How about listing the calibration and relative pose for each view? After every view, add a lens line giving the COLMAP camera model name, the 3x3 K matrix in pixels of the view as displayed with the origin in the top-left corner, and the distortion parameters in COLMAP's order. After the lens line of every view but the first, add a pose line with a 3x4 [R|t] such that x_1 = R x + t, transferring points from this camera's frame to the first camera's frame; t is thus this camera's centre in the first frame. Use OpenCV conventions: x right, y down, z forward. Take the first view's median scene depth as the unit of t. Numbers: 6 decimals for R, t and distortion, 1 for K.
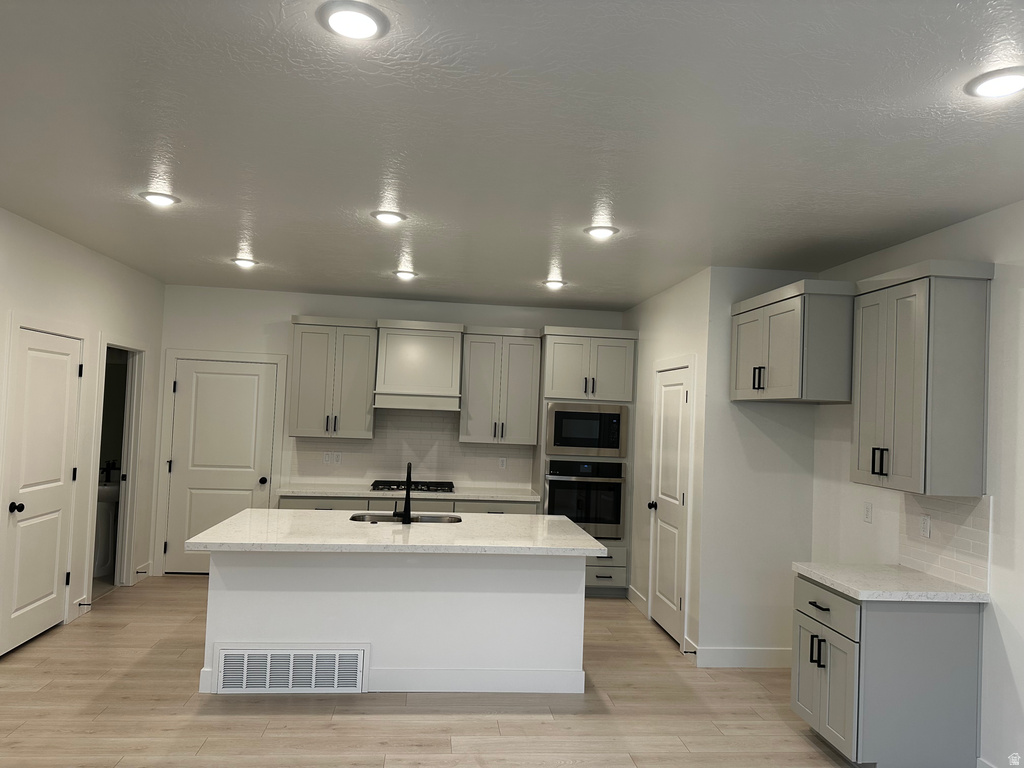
lens RADIAL K [[713.3, 0, 507.8], [0, 713.3, 389.1], [0, 0, 1]] dist [0.088861, -0.103196]
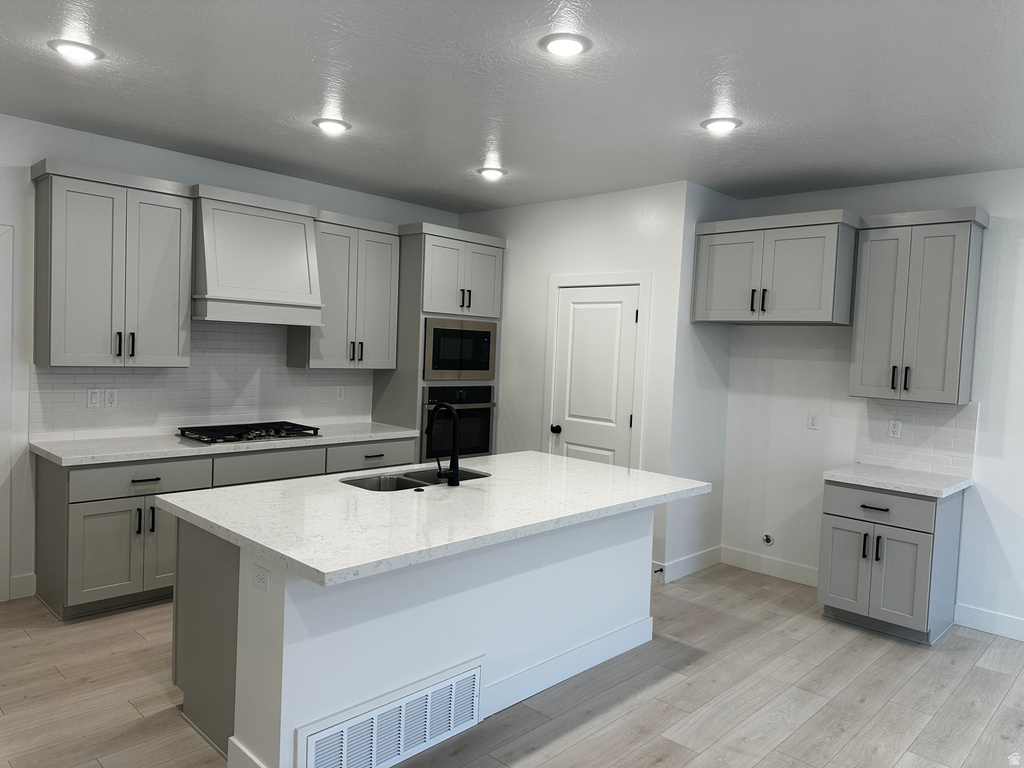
lens RADIAL K [[713.6, 0, 513.0], [0, 713.6, 377.8], [0, 0, 1]] dist [0.063597, -0.061918]
pose [[0.762127, -0.037950, 0.646315, -0.561215], [-0.032777, 0.994739, 0.097060, 0.006178], [-0.646598, -0.095156, 0.756873, 0.418143]]
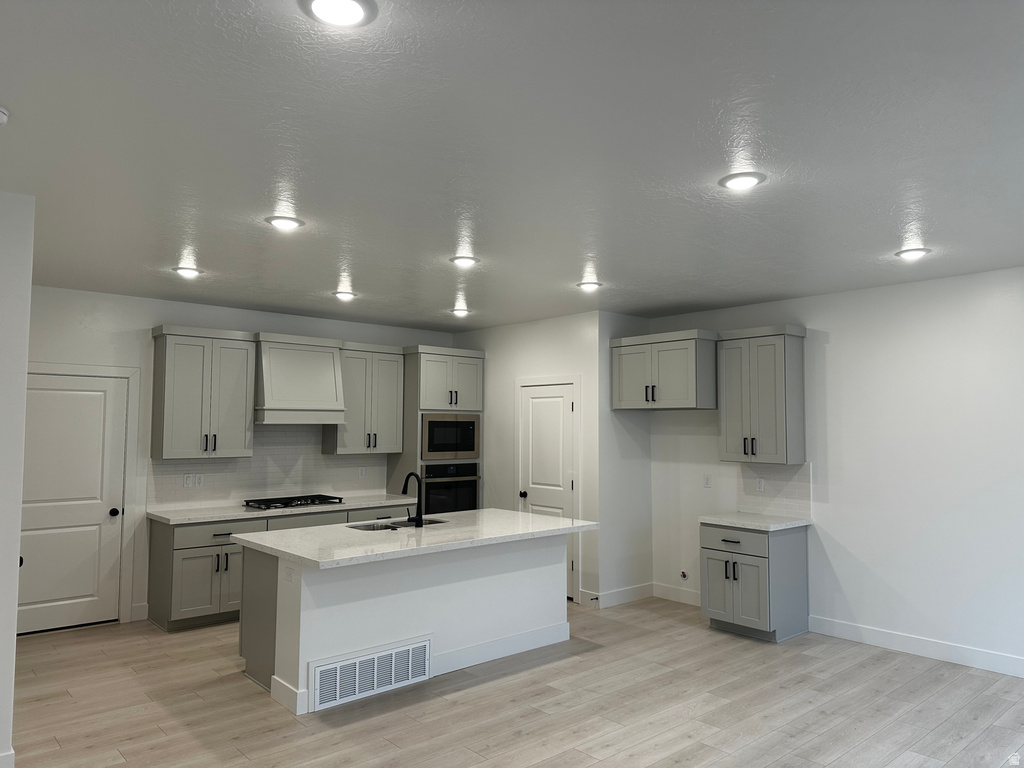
lens RADIAL K [[713.7, 0, 512.0], [0, 713.7, 384.0], [0, 0, 1]] dist [0.110373, -0.137208]
pose [[0.811267, -0.002435, 0.584670, -0.674406], [0.009253, 0.999920, -0.008675, -0.023201], [-0.584602, 0.012448, 0.811225, 0.007903]]
